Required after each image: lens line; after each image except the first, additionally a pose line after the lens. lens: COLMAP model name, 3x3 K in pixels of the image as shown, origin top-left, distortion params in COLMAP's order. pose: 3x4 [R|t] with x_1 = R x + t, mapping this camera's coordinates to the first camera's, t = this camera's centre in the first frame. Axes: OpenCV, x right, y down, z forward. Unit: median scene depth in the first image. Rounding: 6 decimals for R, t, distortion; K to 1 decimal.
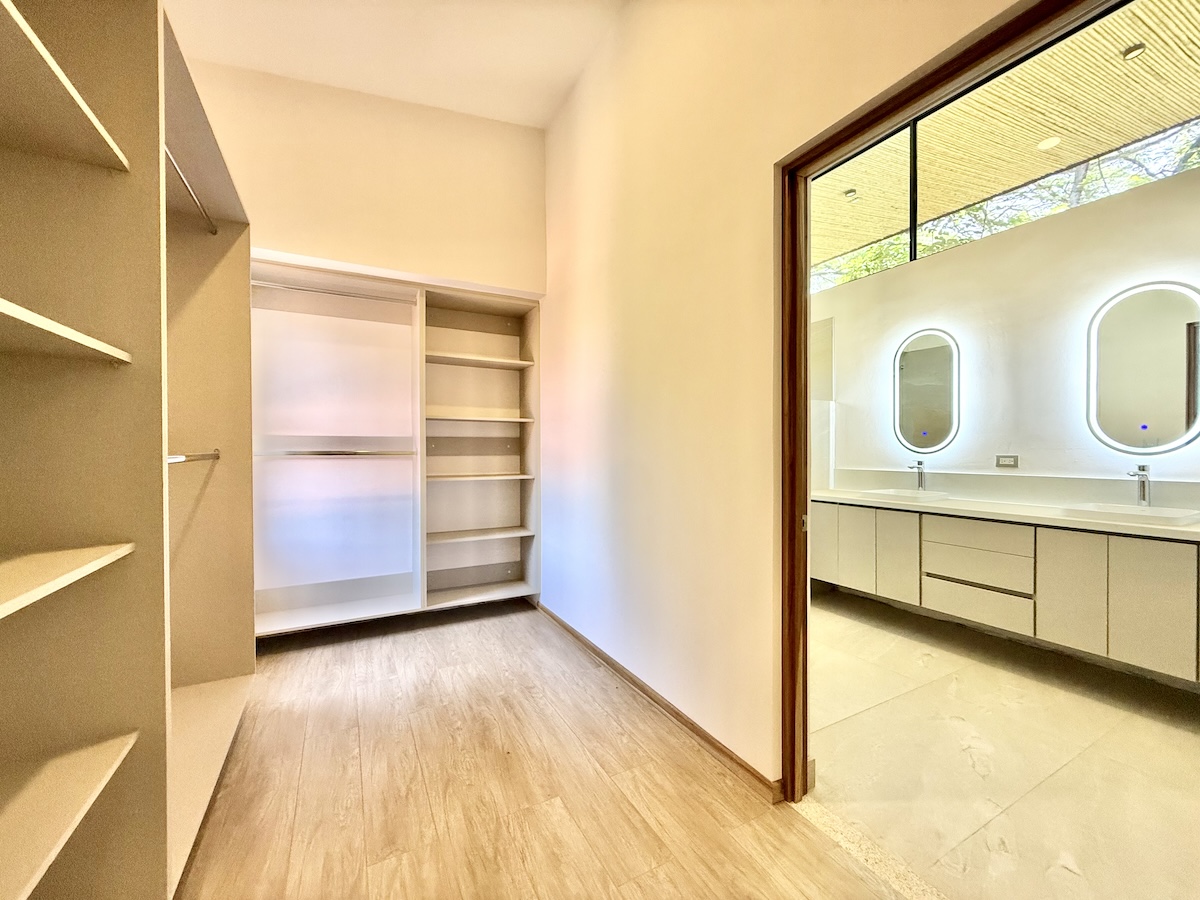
lens RADIAL K [[480.2, 0, 594.4], [0, 480.2, 450.1], [0, 0, 1]] dist [-0.002270, 0.000002]
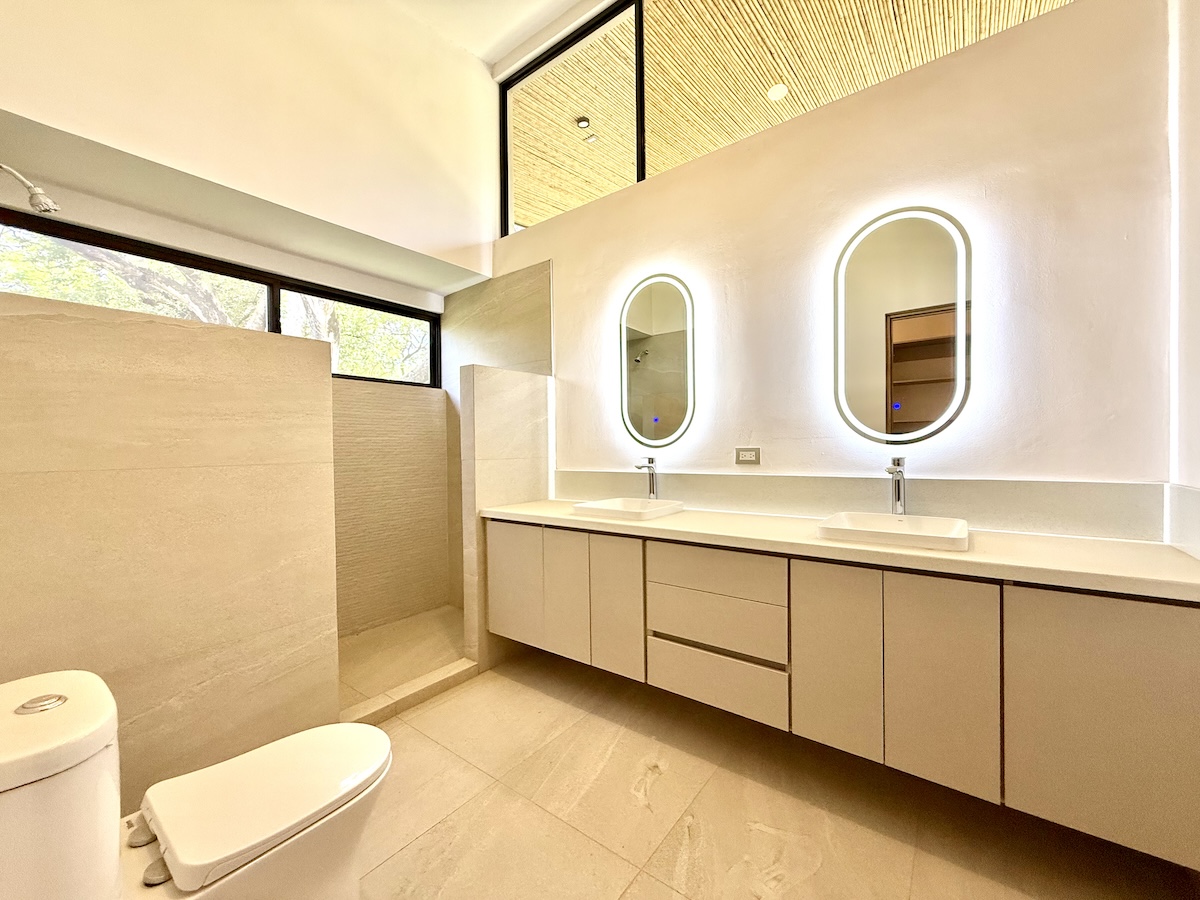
lens RADIAL K [[480.2, 0, 594.4], [0, 480.2, 450.1], [0, 0, 1]] dist [-0.002270, 0.000002]
pose [[0.912495, -0.014032, 0.408846, 0.349218], [0.014232, 0.999895, 0.002555, 0.009263], [-0.408839, 0.003488, 0.912600, 0.428746]]
